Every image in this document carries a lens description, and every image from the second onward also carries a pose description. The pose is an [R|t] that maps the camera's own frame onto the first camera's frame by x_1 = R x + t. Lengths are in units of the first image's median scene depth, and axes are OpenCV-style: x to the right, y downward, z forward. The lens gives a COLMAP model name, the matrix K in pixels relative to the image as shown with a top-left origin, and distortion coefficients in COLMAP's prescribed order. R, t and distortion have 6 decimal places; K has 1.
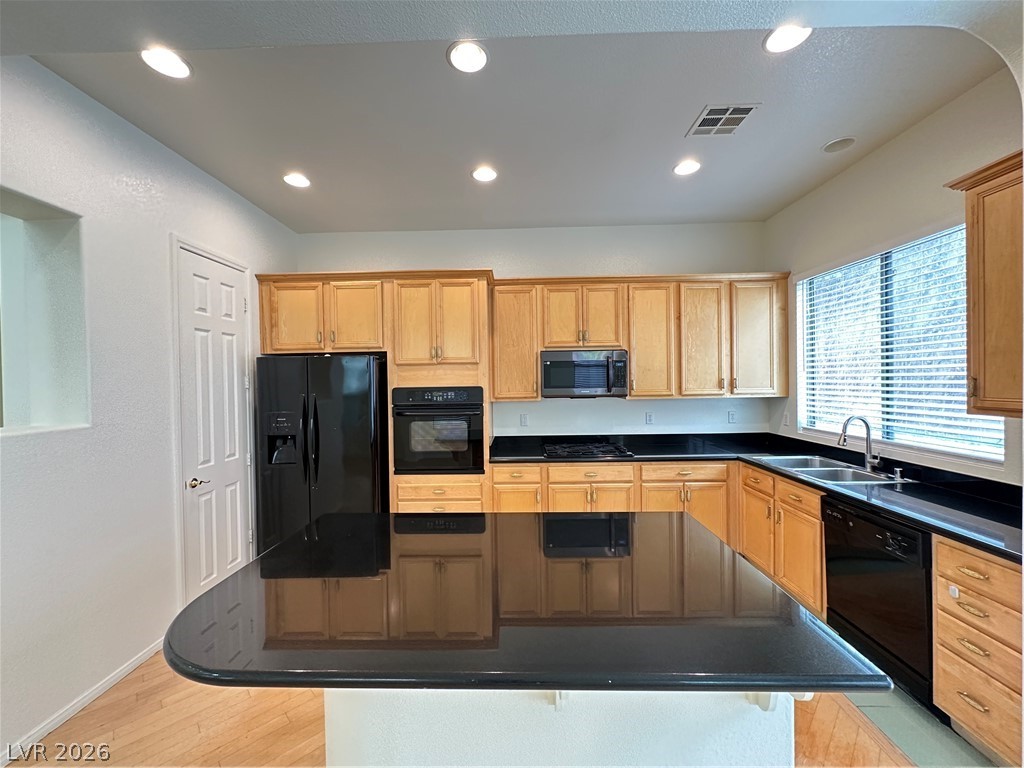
lens RADIAL K [[407.1, 0, 512.0], [0, 407.1, 384.0], [0, 0, 1]] dist [-0.001498, -0.000089]
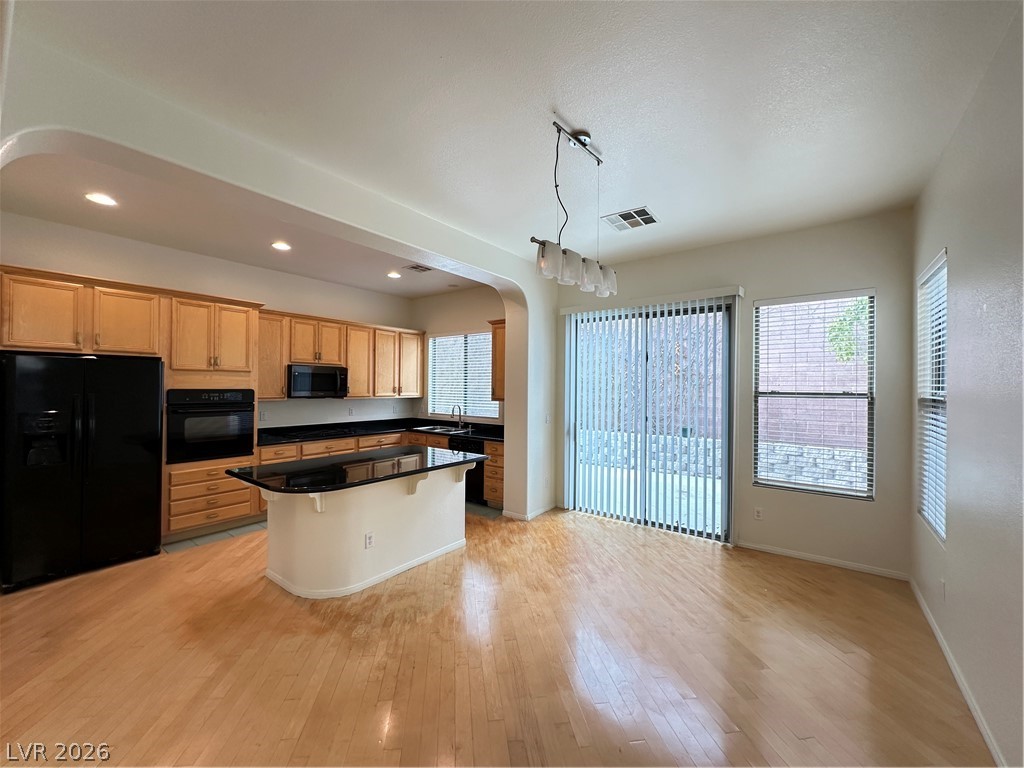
lens RADIAL K [[412.8, 0, 512.0], [0, 412.8, 384.0], [0, 0, 1]] dist [-0.000674, -0.000215]
pose [[0.583897, 0.026181, 0.811405, -0.669744], [-0.012408, 0.999651, -0.023326, 0.009506], [-0.811733, 0.003552, 0.584018, -0.476250]]
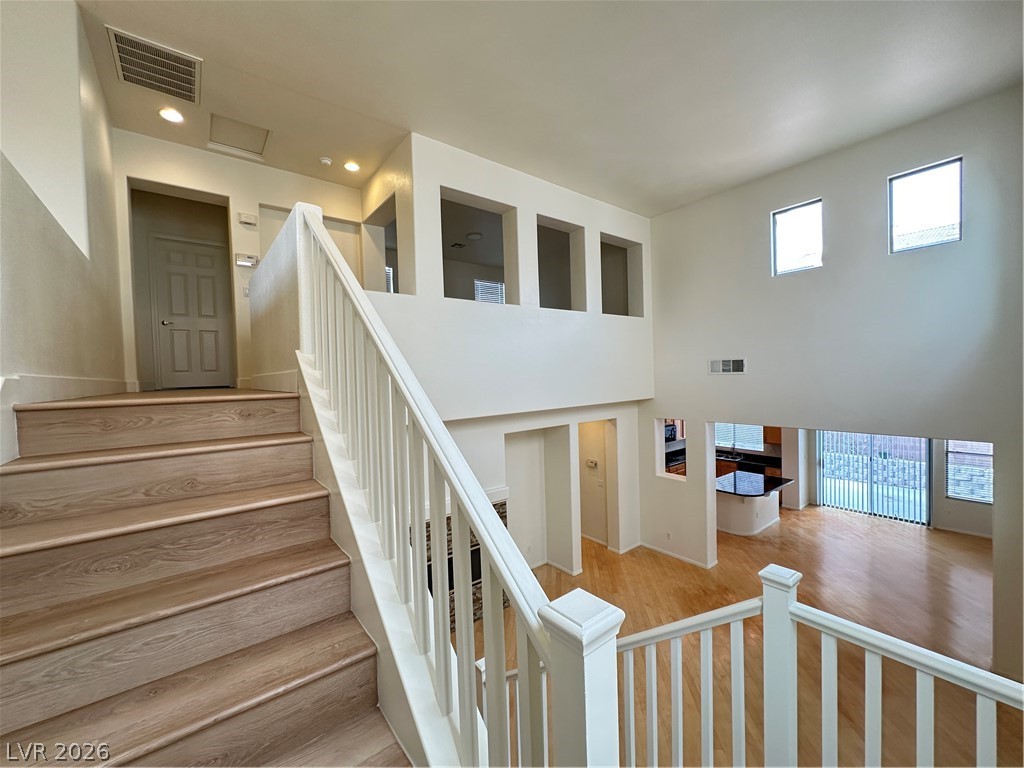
lens RADIAL K [[412.8, 0, 512.0], [0, 412.8, 384.0], [0, 0, 1]] dist [-0.000674, -0.000215]
pose [[0.776492, -0.020103, 0.629806, -2.648449], [0.019581, 0.999778, 0.007771, -0.447864], [-0.629823, 0.006298, 0.776713, -0.616544]]
